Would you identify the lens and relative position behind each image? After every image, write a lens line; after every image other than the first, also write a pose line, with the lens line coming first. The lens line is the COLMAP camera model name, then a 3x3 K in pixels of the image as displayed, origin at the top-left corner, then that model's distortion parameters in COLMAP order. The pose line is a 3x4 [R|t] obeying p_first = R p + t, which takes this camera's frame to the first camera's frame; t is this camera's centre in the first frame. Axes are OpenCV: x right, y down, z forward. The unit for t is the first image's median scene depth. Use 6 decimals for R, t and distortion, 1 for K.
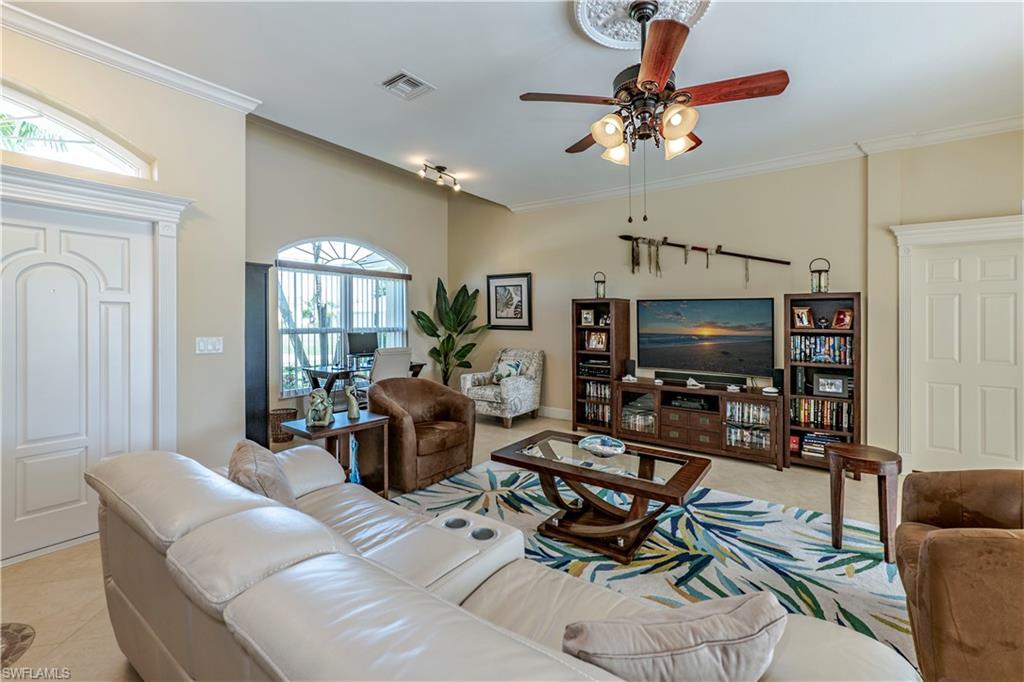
lens RADIAL K [[423.5, 0, 537.7], [0, 423.5, 321.5], [0, 0, 1]] dist [-0.000802, -0.000081]
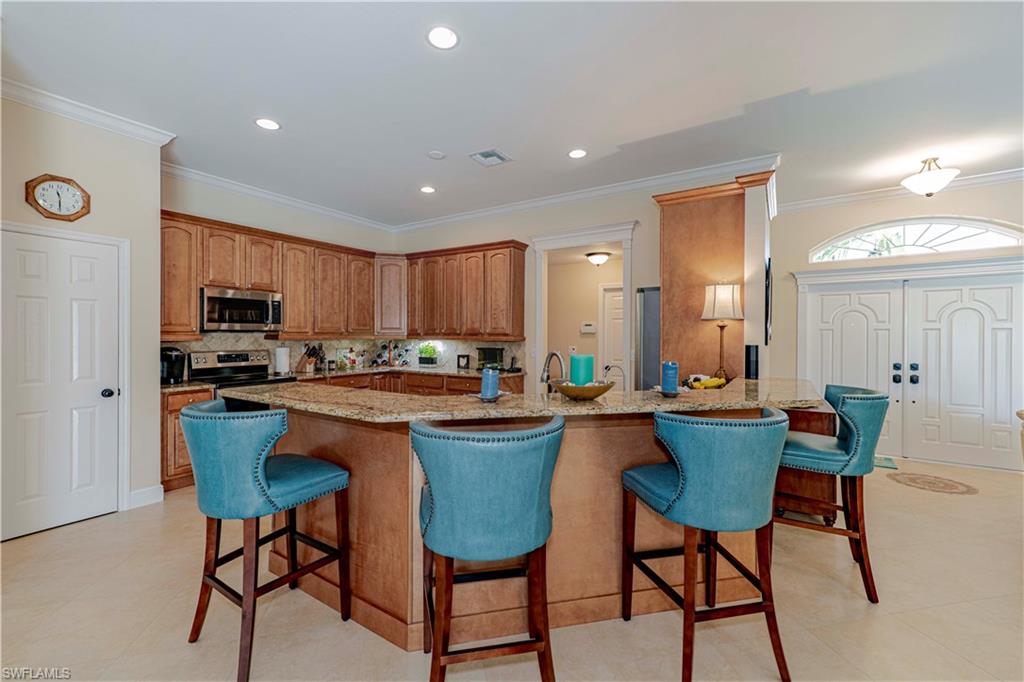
lens RADIAL K [[425.7, 0, 512.0], [0, 425.7, 341.0], [0, 0, 1]] dist [0.001777, 0.000232]
pose [[0.027820, 0.006500, -0.999592, 0.248204], [-0.004761, 0.999968, 0.006370, 0.000191], [0.999602, 0.004582, 0.027850, -0.393788]]
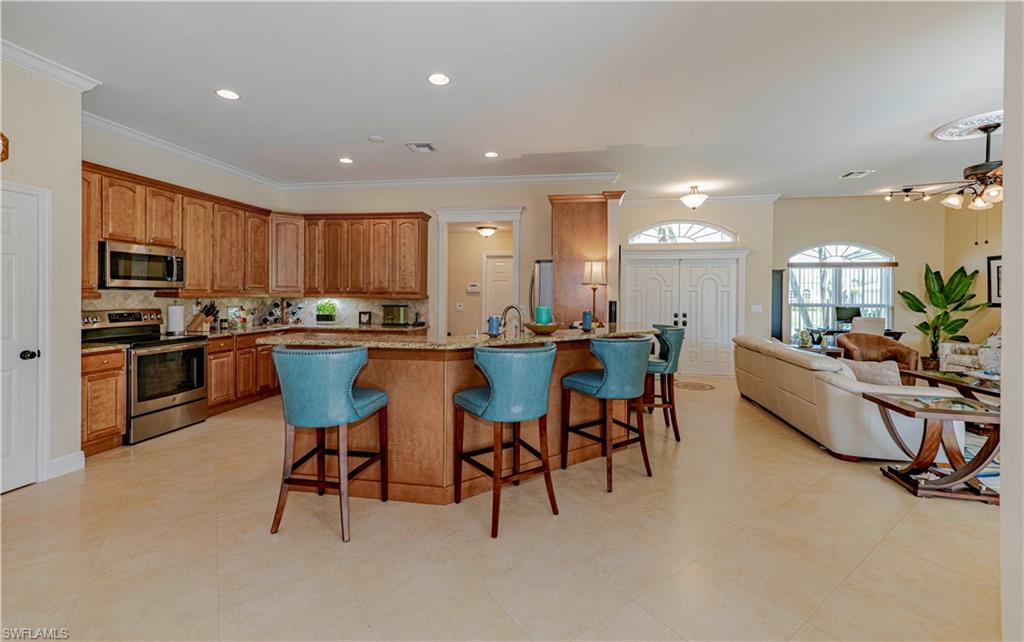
lens RADIAL K [[424.6, 0, 516.7], [0, 424.6, 302.0], [0, 0, 1]] dist [-0.002078, -0.000282]
pose [[0.420858, 0.011719, -0.907051, 0.383146], [-0.005837, 0.999931, 0.010211, 0.001732], [0.907108, 0.000997, 0.420897, -0.577646]]
